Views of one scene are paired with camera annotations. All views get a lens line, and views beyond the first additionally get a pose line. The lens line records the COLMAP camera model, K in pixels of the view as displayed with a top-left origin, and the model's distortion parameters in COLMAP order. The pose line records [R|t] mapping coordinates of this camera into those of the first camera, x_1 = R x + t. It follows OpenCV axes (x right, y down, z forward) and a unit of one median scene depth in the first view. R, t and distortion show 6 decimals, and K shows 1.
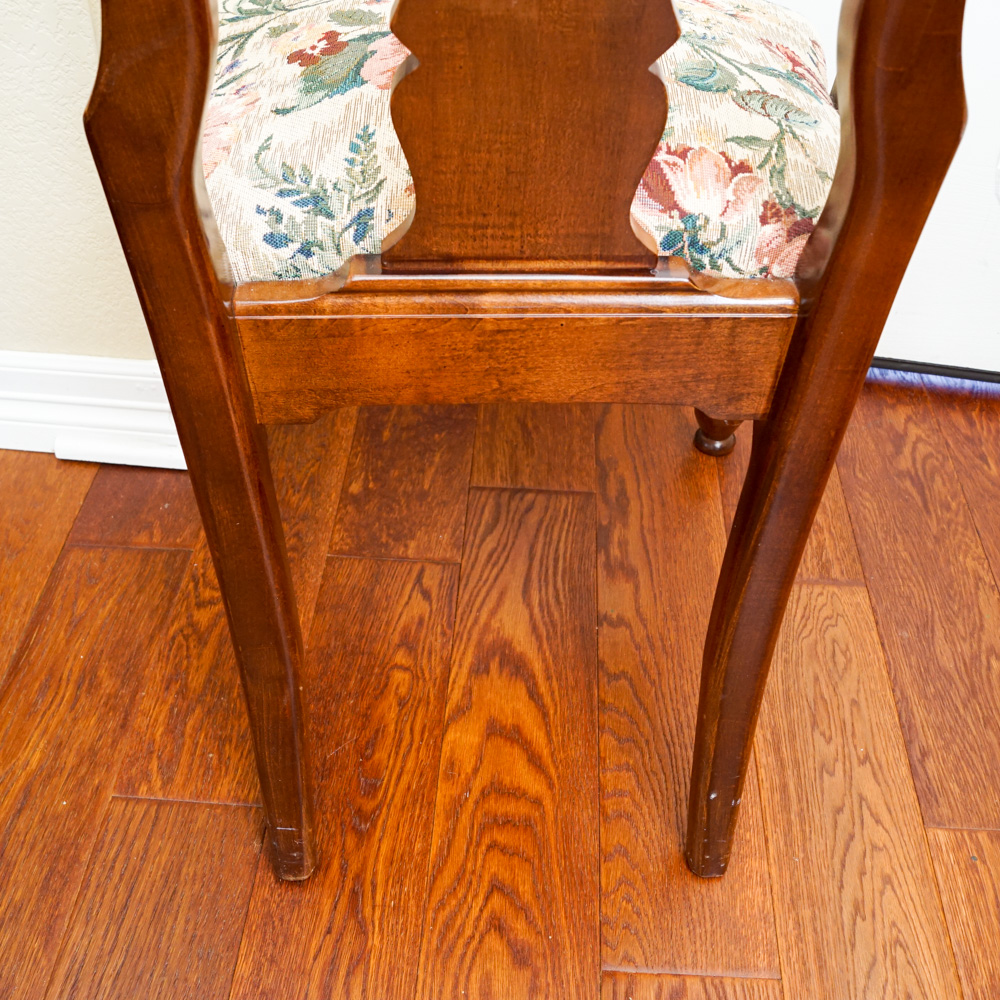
lens RADIAL K [[1174.3, 0, 500.0], [0, 1174.3, 500.0], [0, 0, 1]] dist [-0.105222, 0.039473]
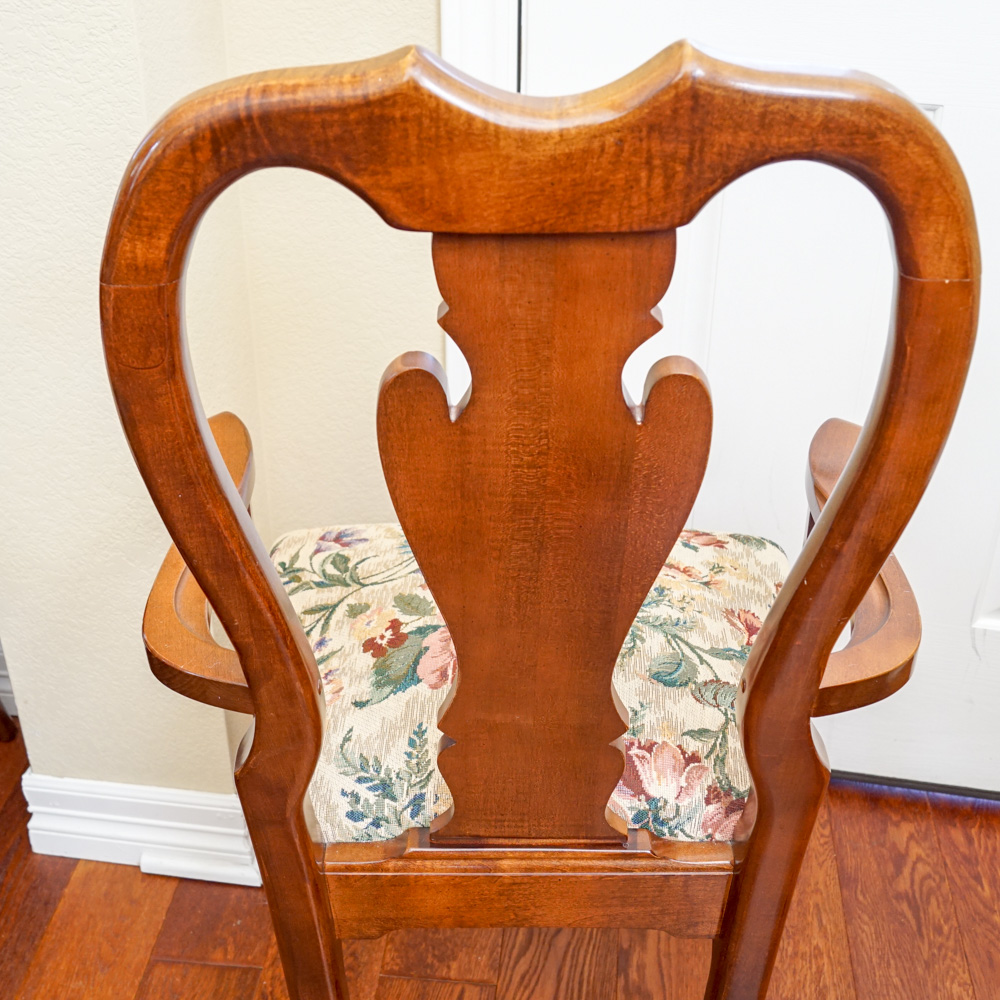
lens RADIAL K [[1338.2, 0, 500.0], [0, 1338.2, 500.0], [0, 0, 1]] dist [-0.083078, 0.020697]
pose [[0.998737, 0.001272, -0.050233, 0.056435], [-0.011071, 0.980682, -0.195297, -0.262296], [0.049015, 0.195607, 0.979457, -0.581209]]
